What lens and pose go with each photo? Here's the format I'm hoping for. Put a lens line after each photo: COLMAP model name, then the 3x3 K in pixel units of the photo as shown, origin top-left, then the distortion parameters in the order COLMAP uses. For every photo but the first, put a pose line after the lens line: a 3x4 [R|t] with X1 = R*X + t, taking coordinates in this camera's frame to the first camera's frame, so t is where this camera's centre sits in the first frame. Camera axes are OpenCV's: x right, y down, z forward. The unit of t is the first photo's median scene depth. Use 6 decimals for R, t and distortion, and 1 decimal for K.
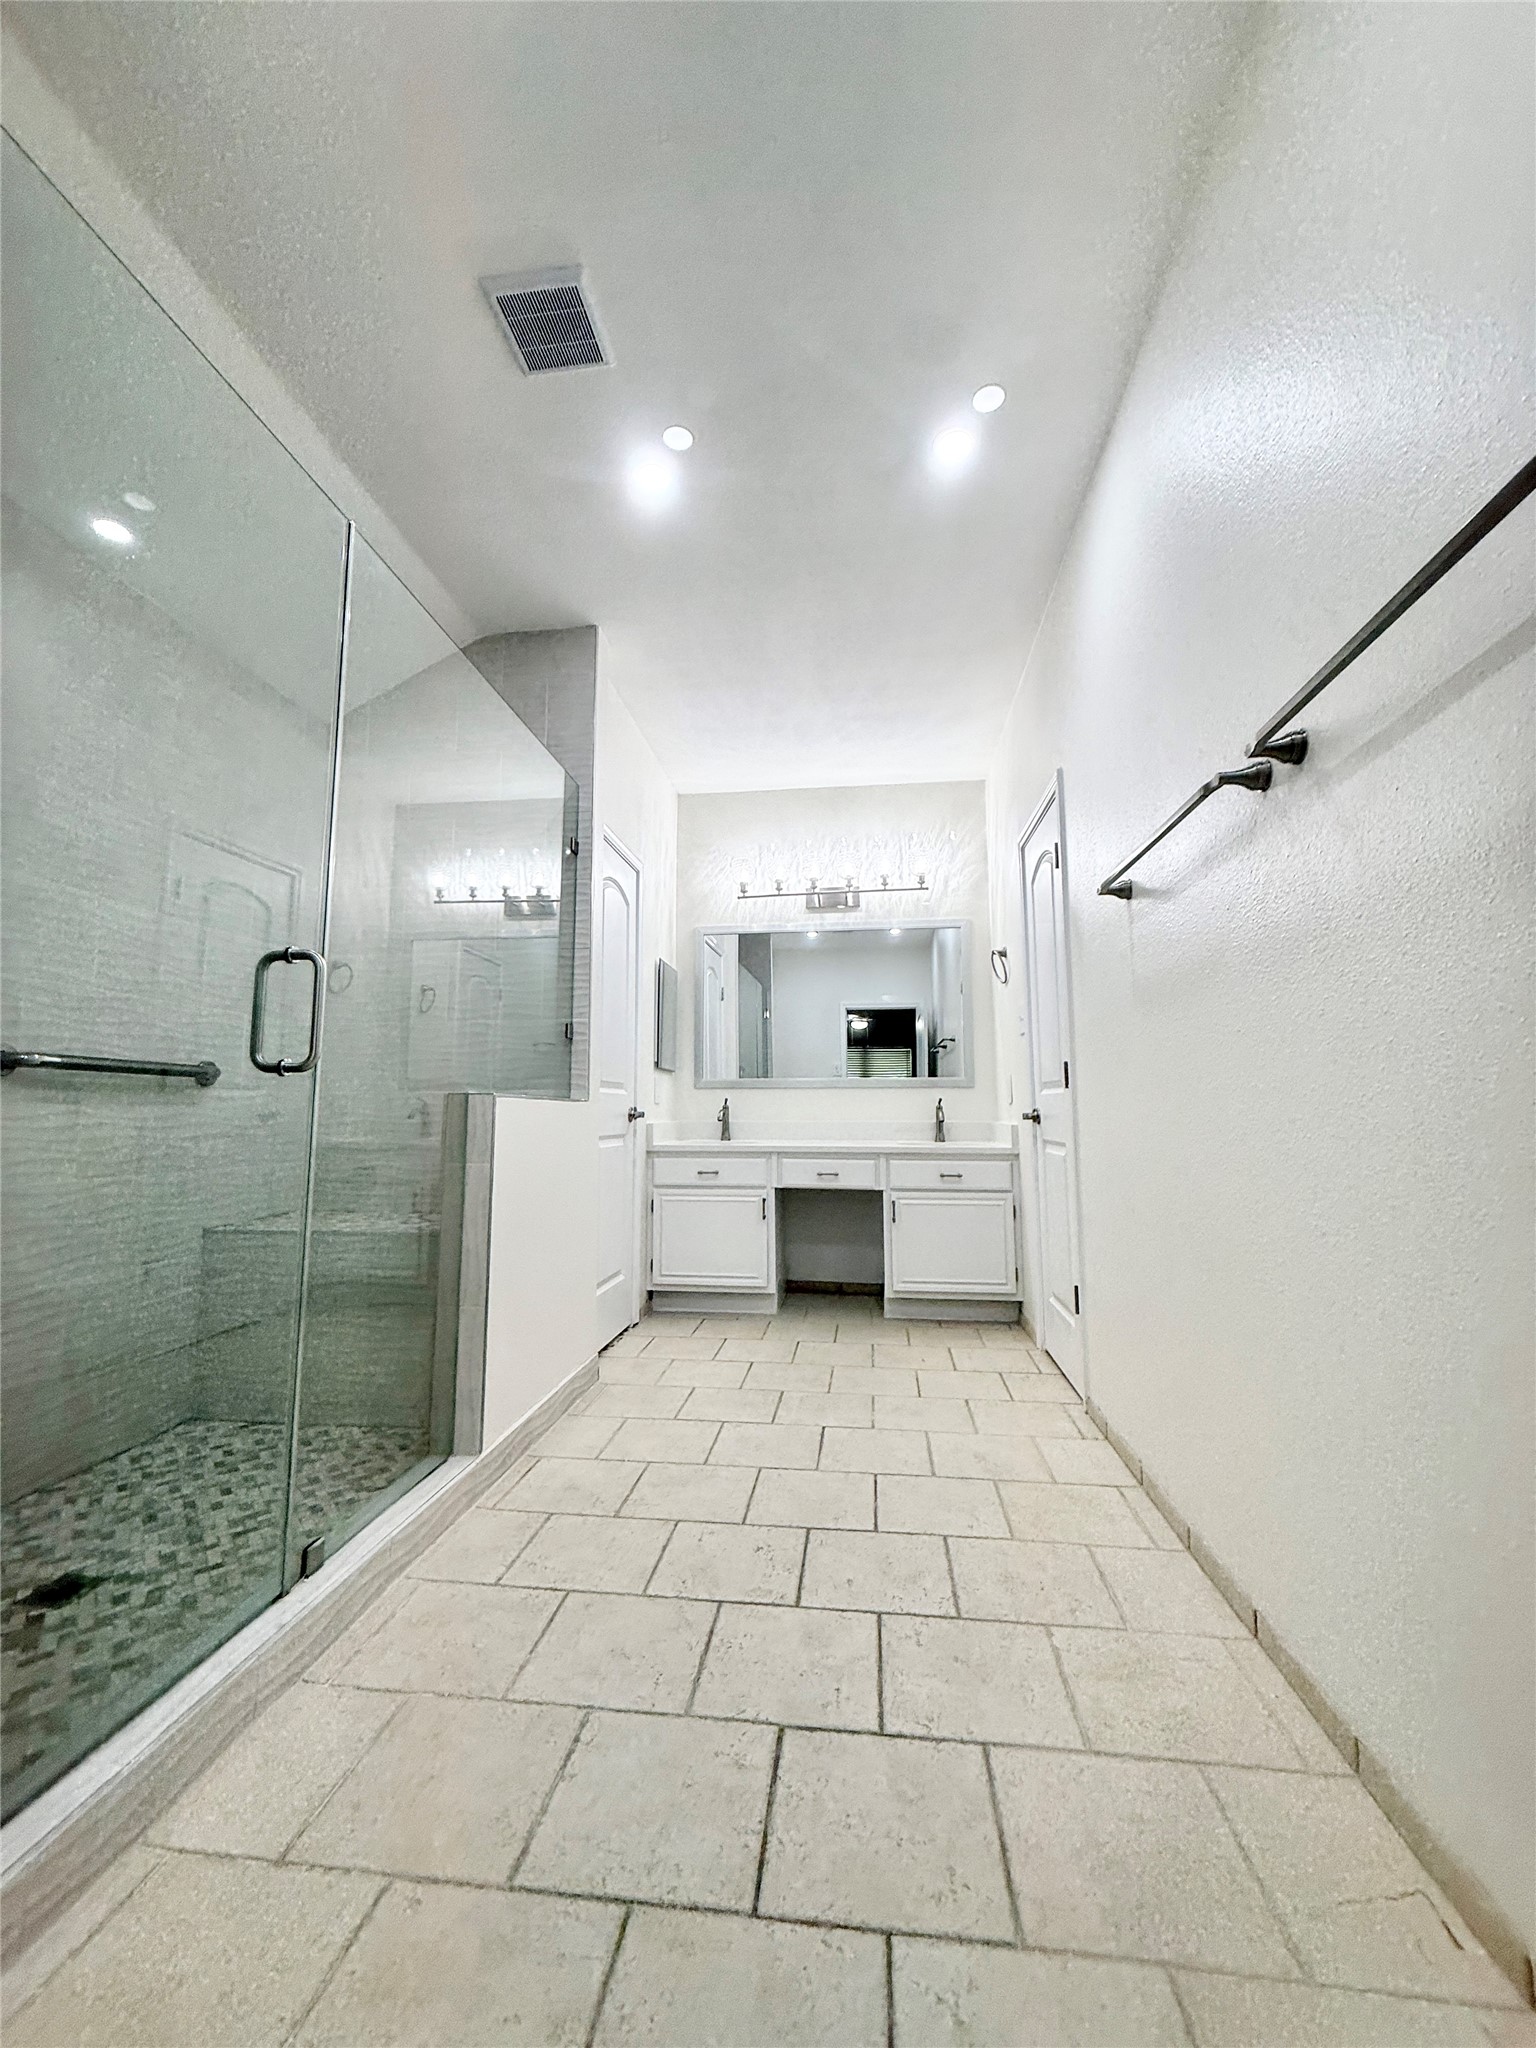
lens RADIAL K [[819.5, 0, 763.7], [0, 819.5, 1017.5], [0, 0, 1]] dist [0.002071, 0.000192]
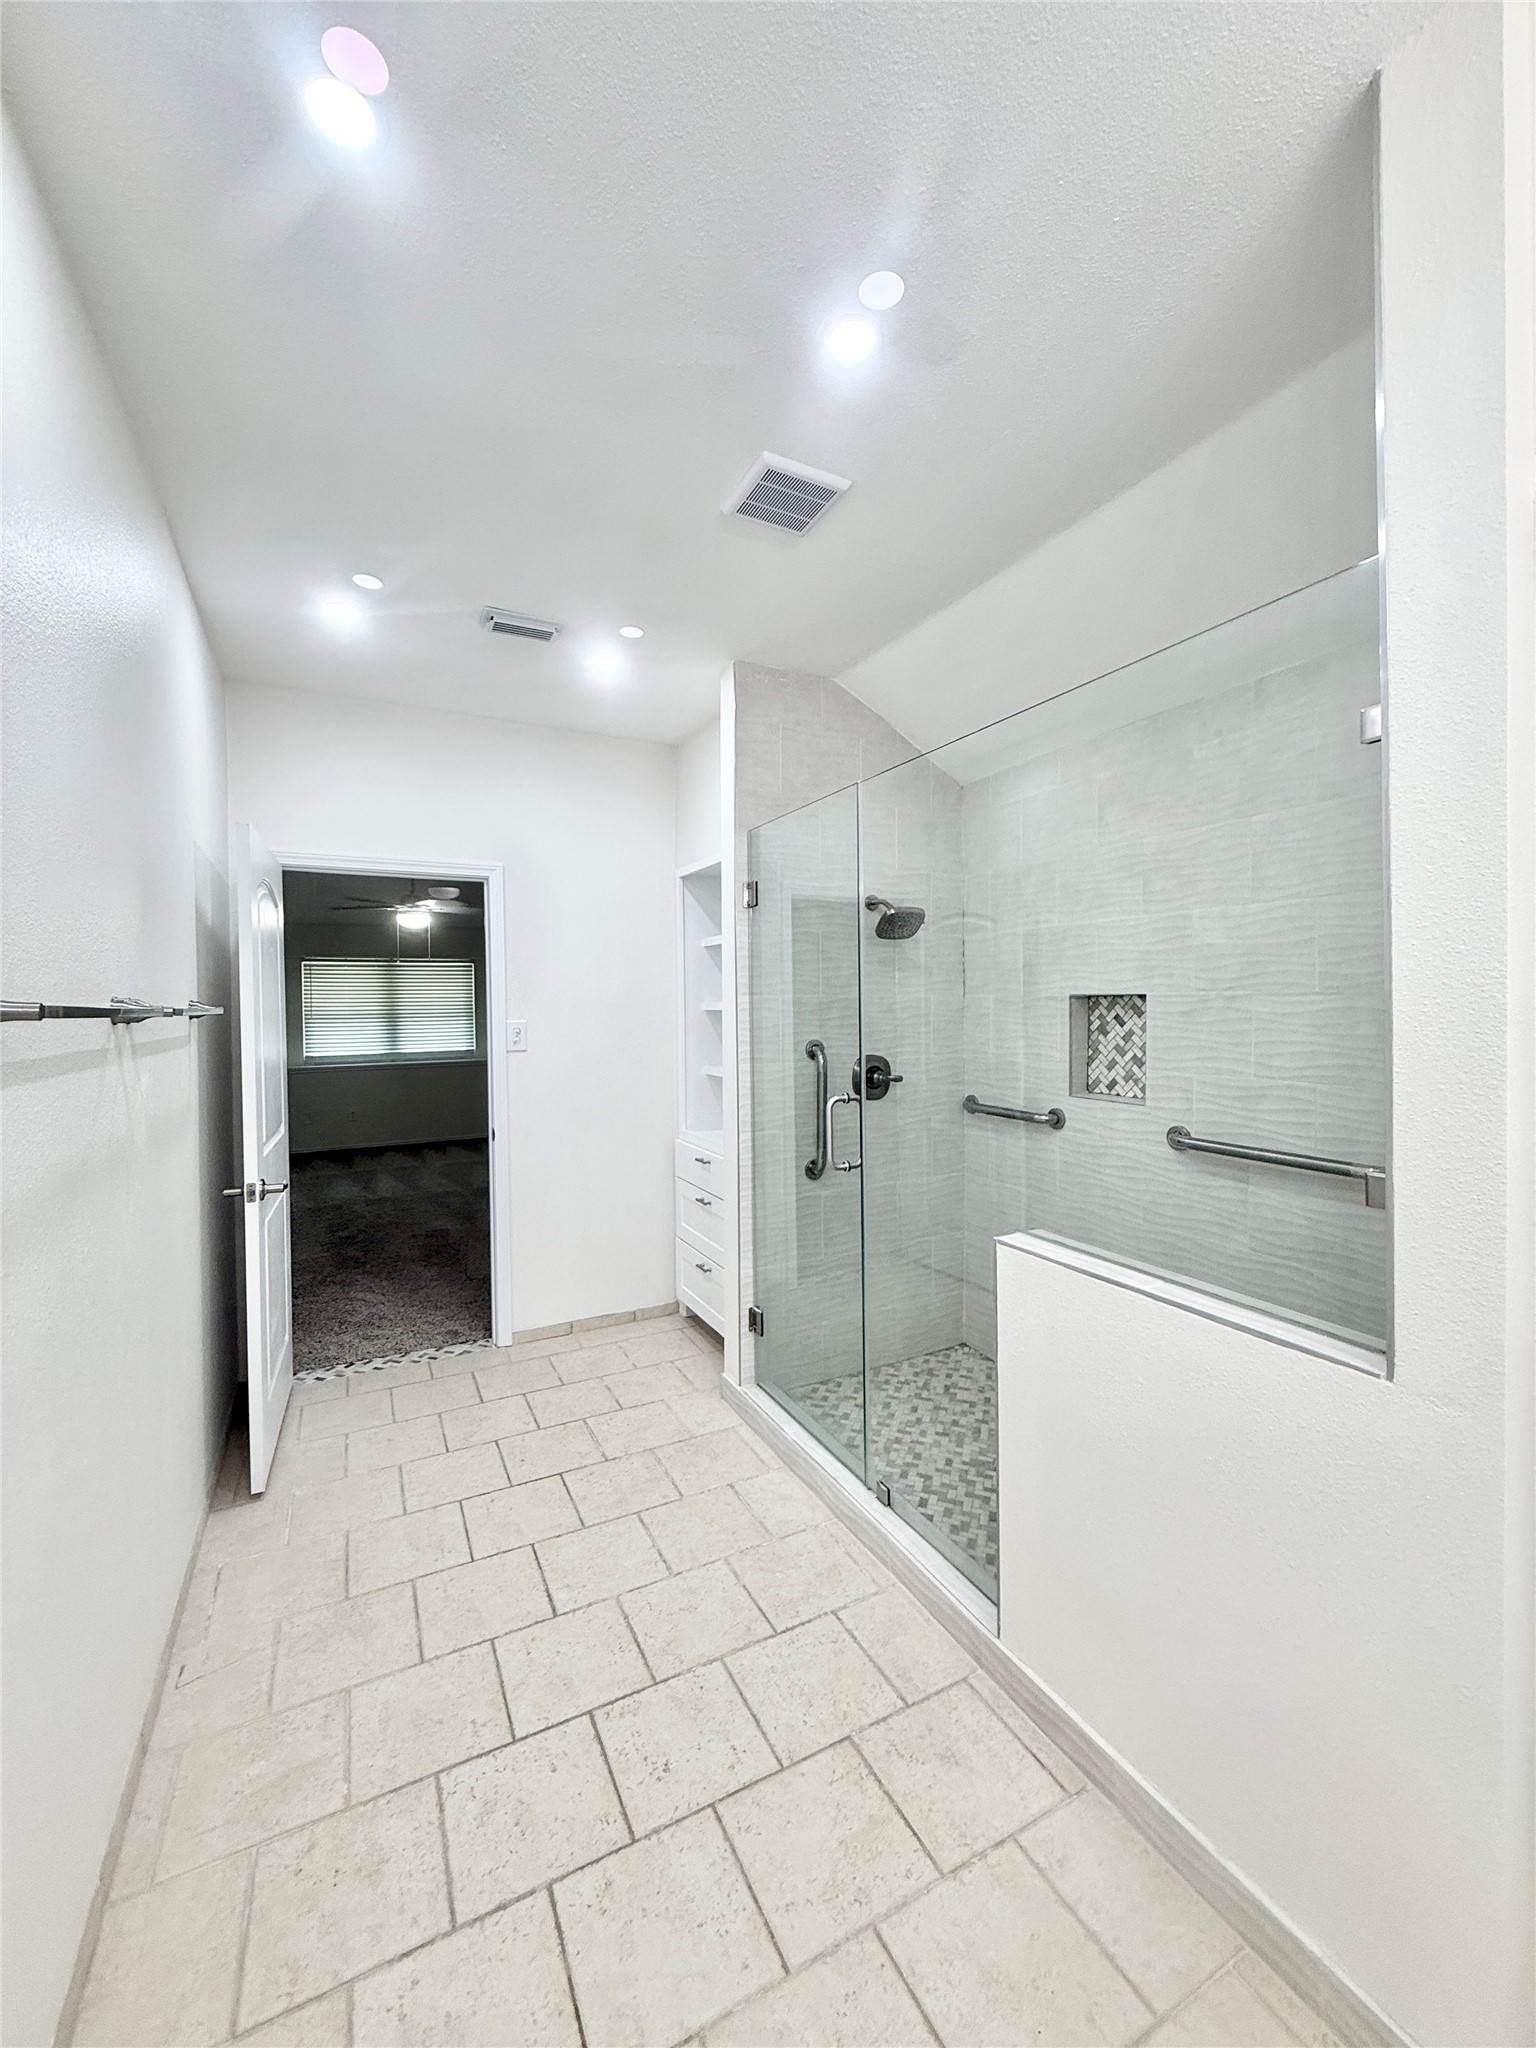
lens RADIAL K [[819.5, 0, 763.4], [0, 819.5, 1019.7], [0, 0, 1]] dist [0.002071, 0.000192]
pose [[-0.829940, 0.023104, -0.557374, 0.436308], [0.076689, 0.994381, -0.072972, -0.113529], [0.552556, -0.103307, -0.827048, 2.108319]]
